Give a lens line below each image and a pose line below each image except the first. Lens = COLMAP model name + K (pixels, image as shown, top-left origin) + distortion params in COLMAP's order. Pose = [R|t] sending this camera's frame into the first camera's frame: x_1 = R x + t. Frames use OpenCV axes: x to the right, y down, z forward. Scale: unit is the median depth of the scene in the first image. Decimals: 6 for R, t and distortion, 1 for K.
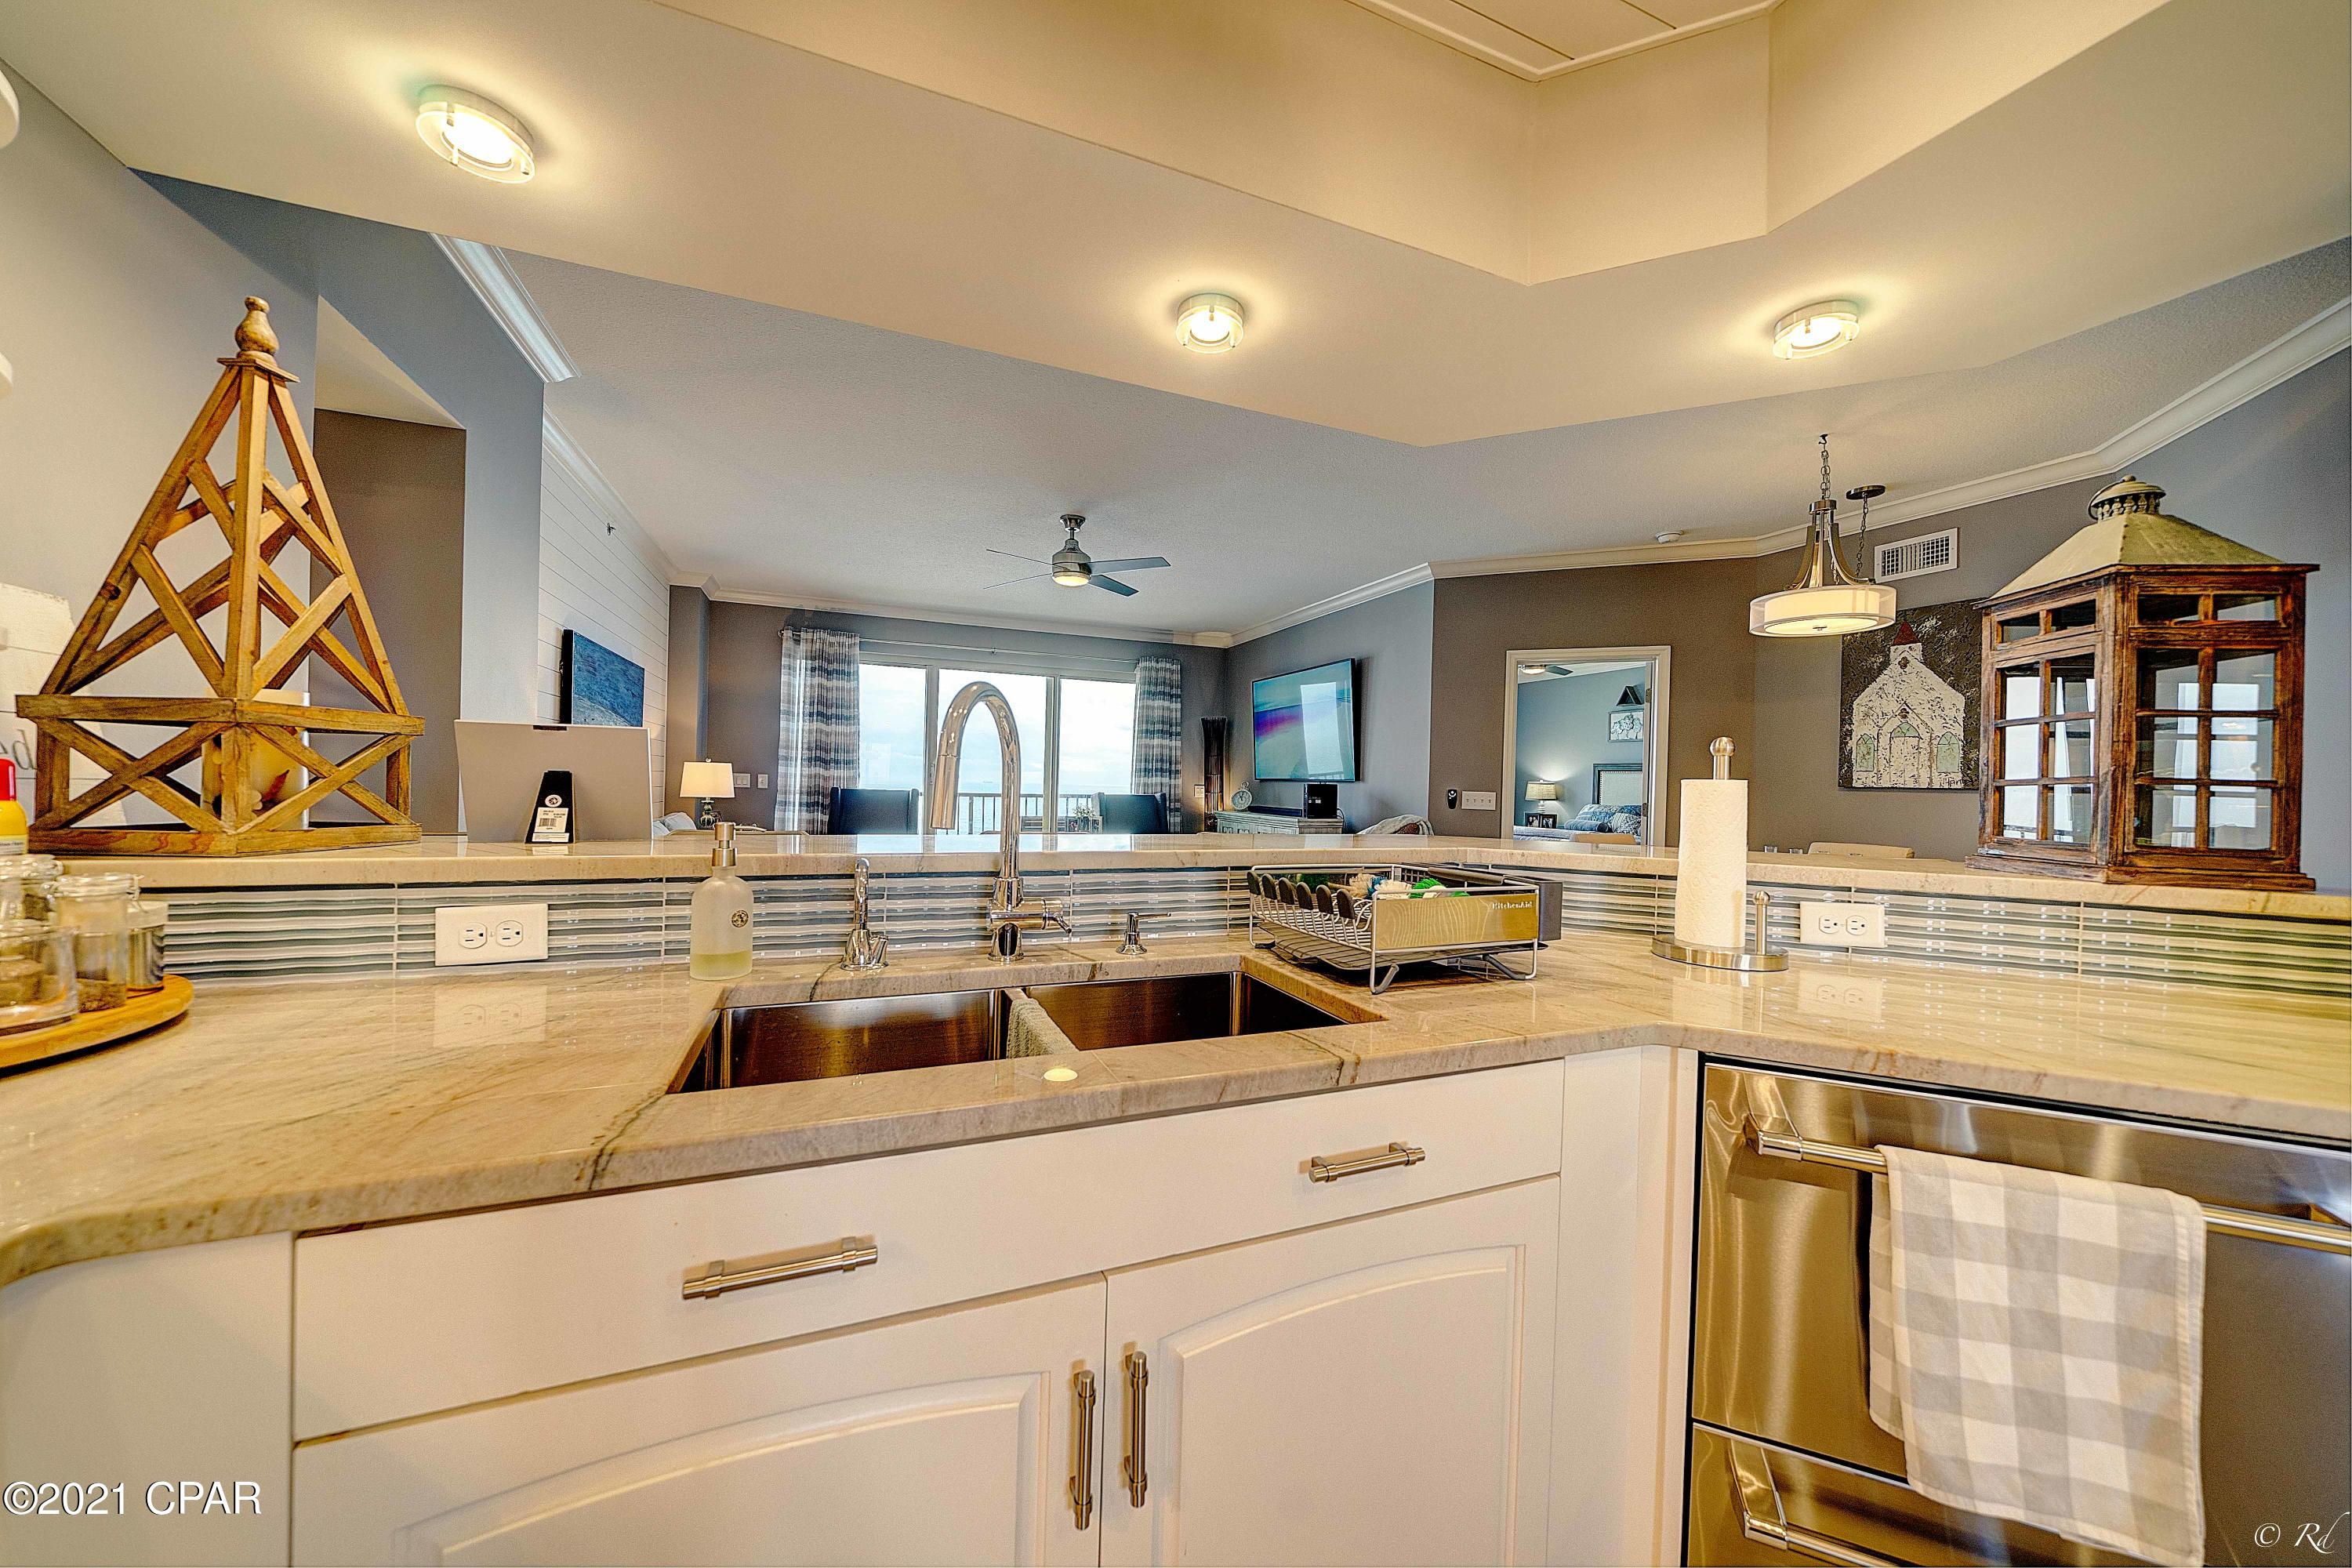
lens RADIAL K [[818.4, 0, 1171.6], [0, 818.4, 782.6], [0, 0, 1]] dist [-0.005455, 0.000194]
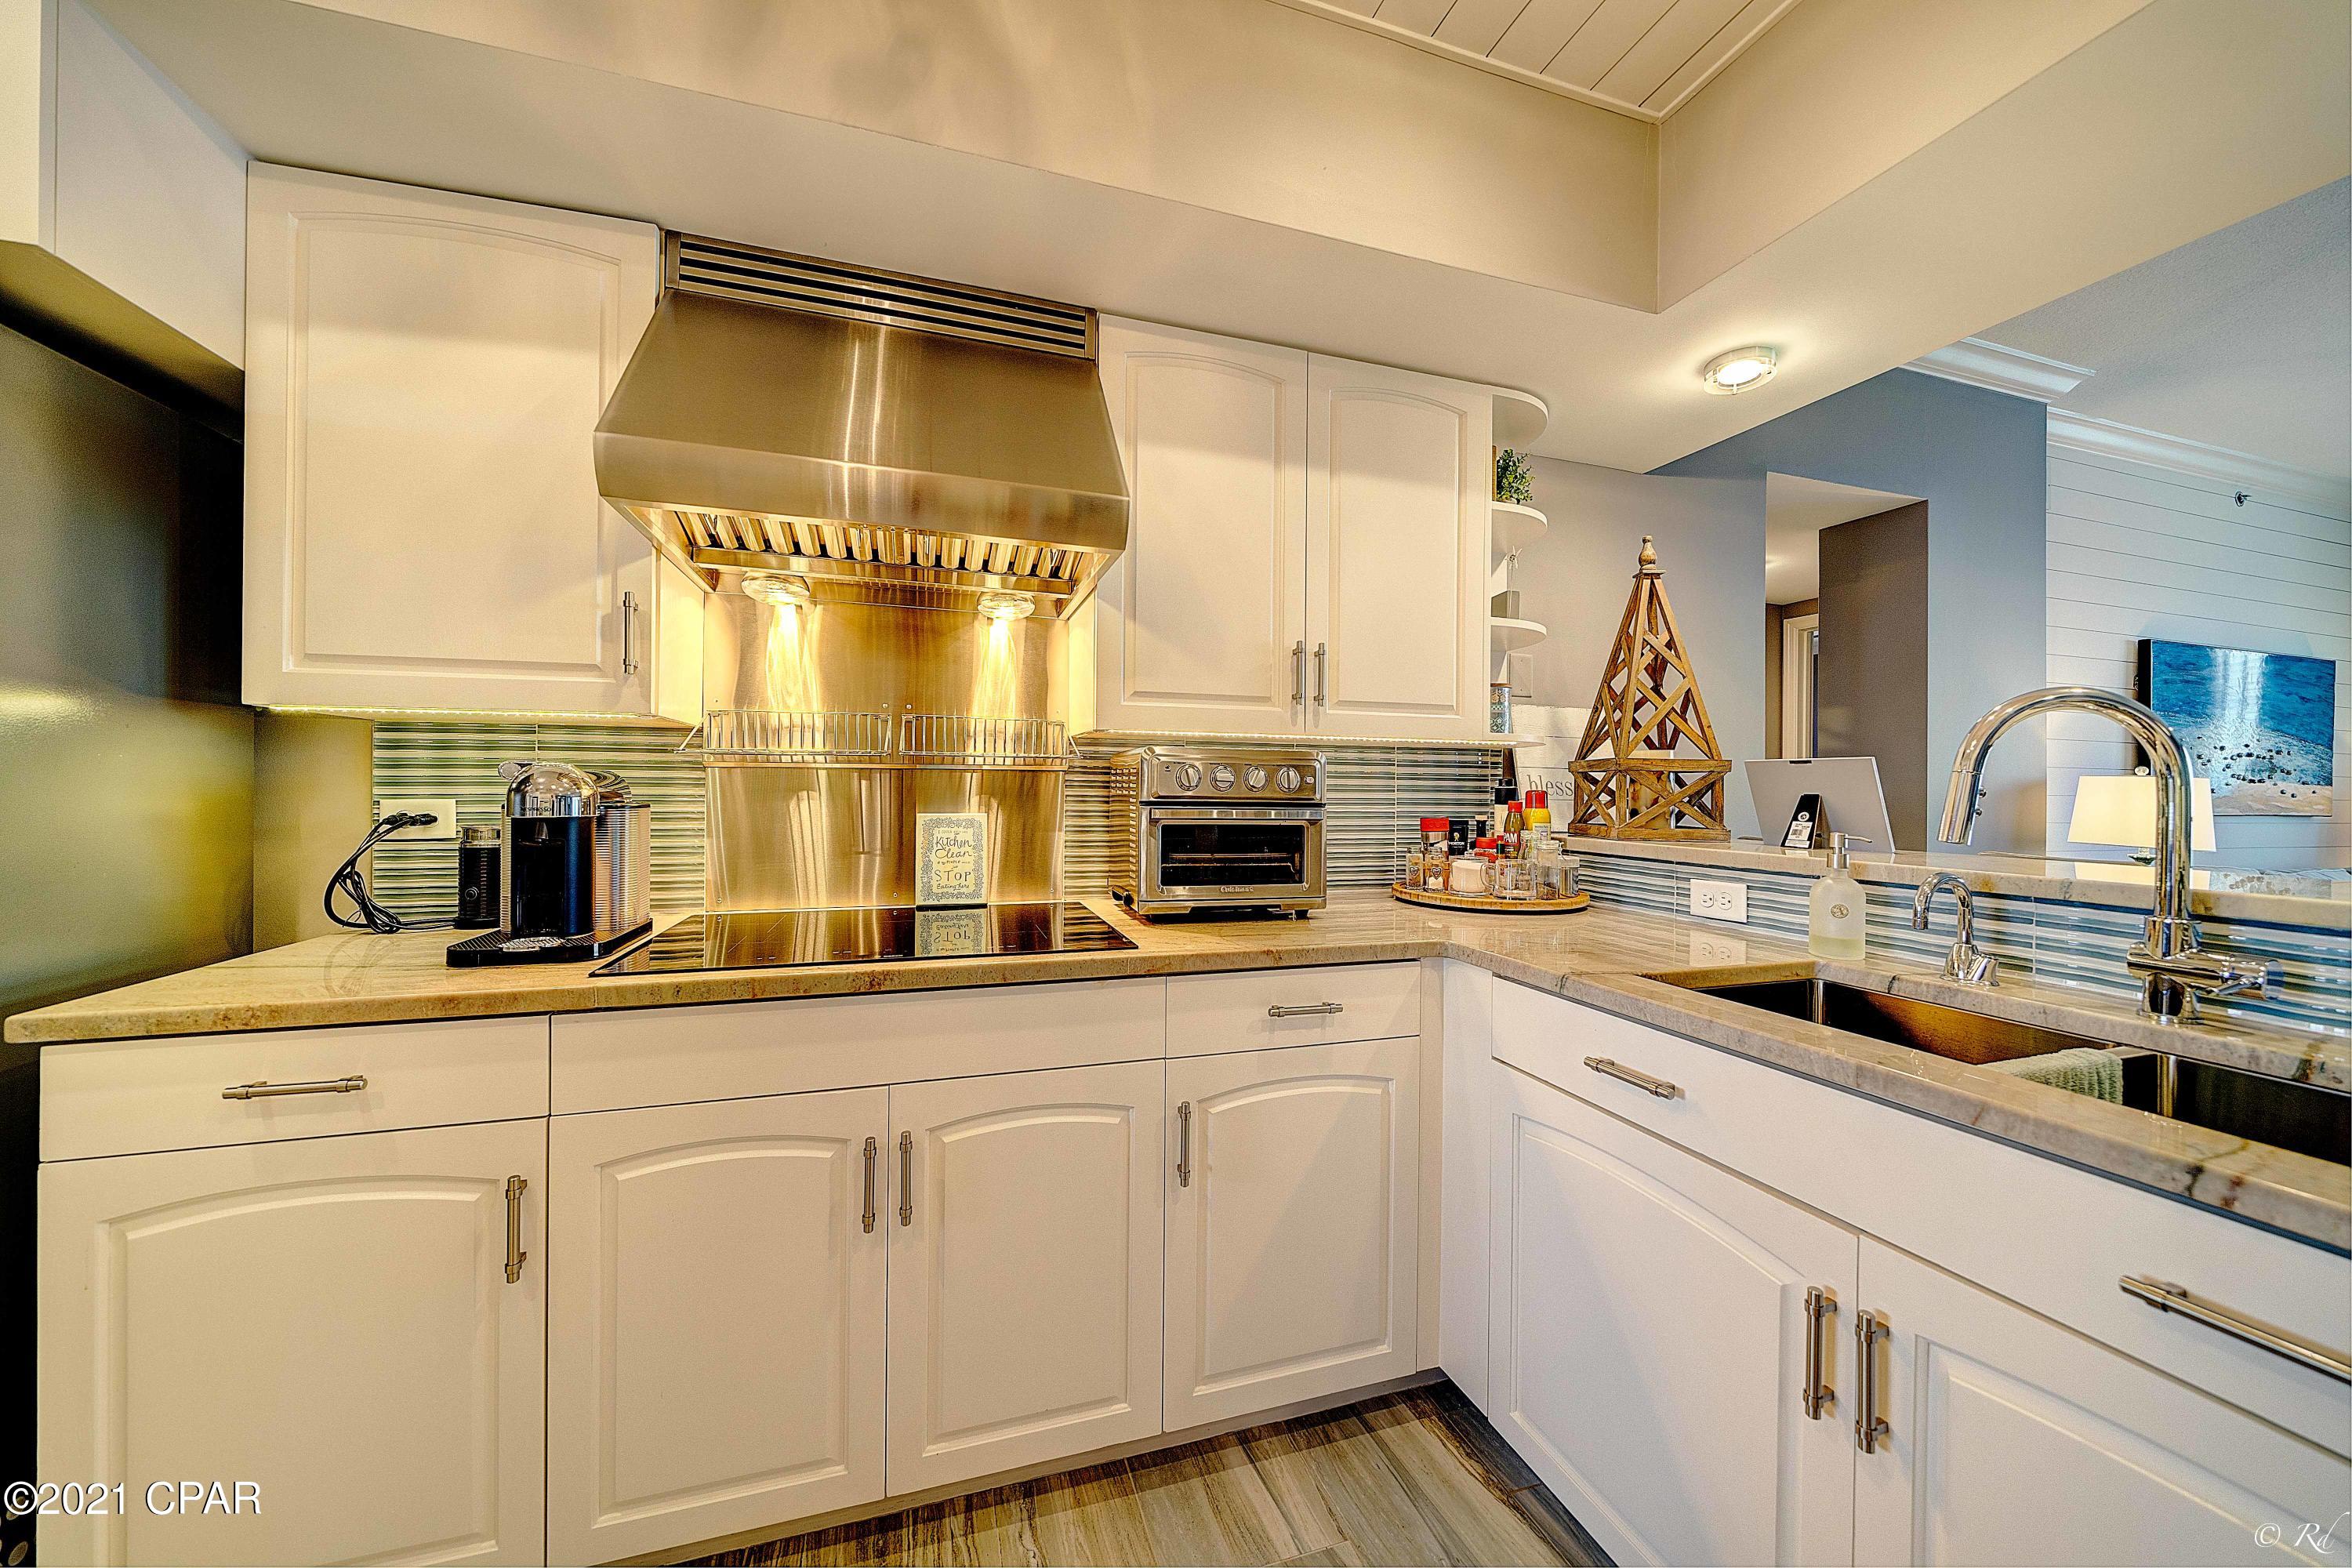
lens RADIAL K [[812.6, 0, 1180.3], [0, 812.6, 785.1], [0, 0, 1]] dist [-0.003810, -0.000217]
pose [[-0.070025, -0.023048, -0.997279, 0.714738], [-0.012946, 0.999670, -0.022195, 0.015039], [0.997461, 0.011356, -0.070300, 0.086129]]
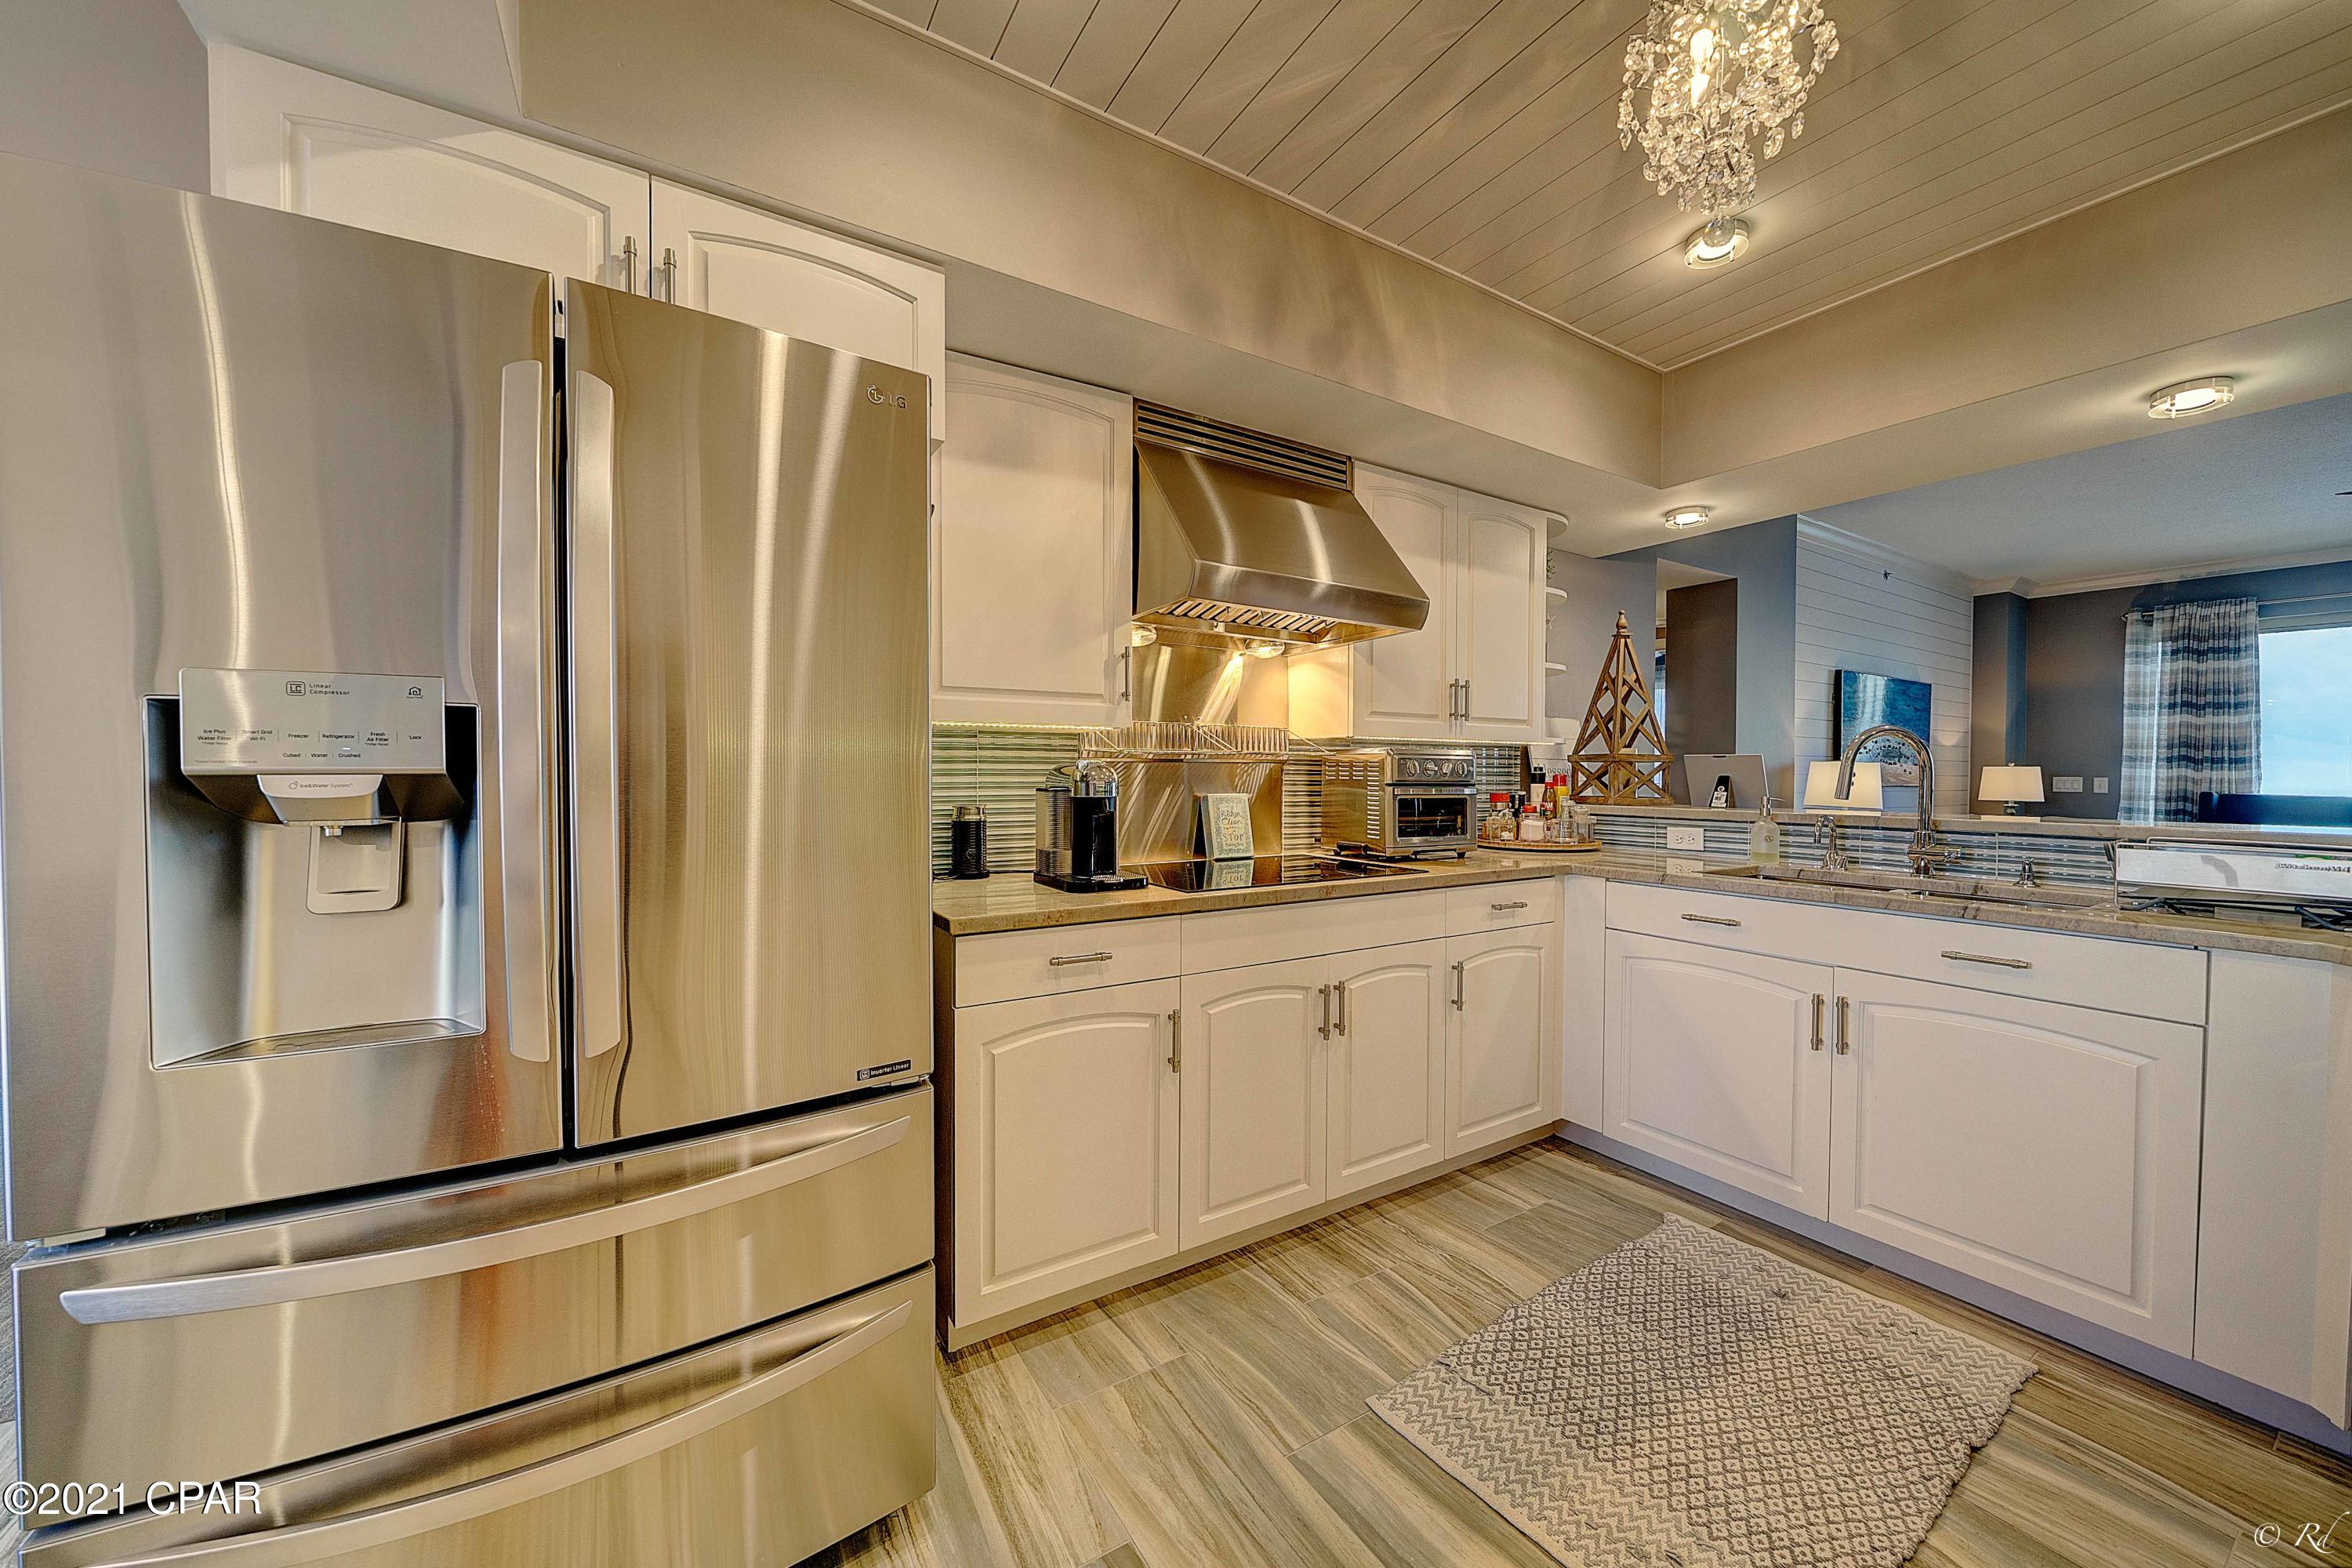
lens RADIAL K [[827.6, 0, 1184.6], [0, 827.6, 785.5], [0, 0, 1]] dist [0.000250, -0.000047]
pose [[0.176253, -0.004193, -0.984336, 1.378084], [-0.001791, 0.999988, -0.004580, 0.029315], [0.984343, 0.002570, 0.176243, -0.962719]]
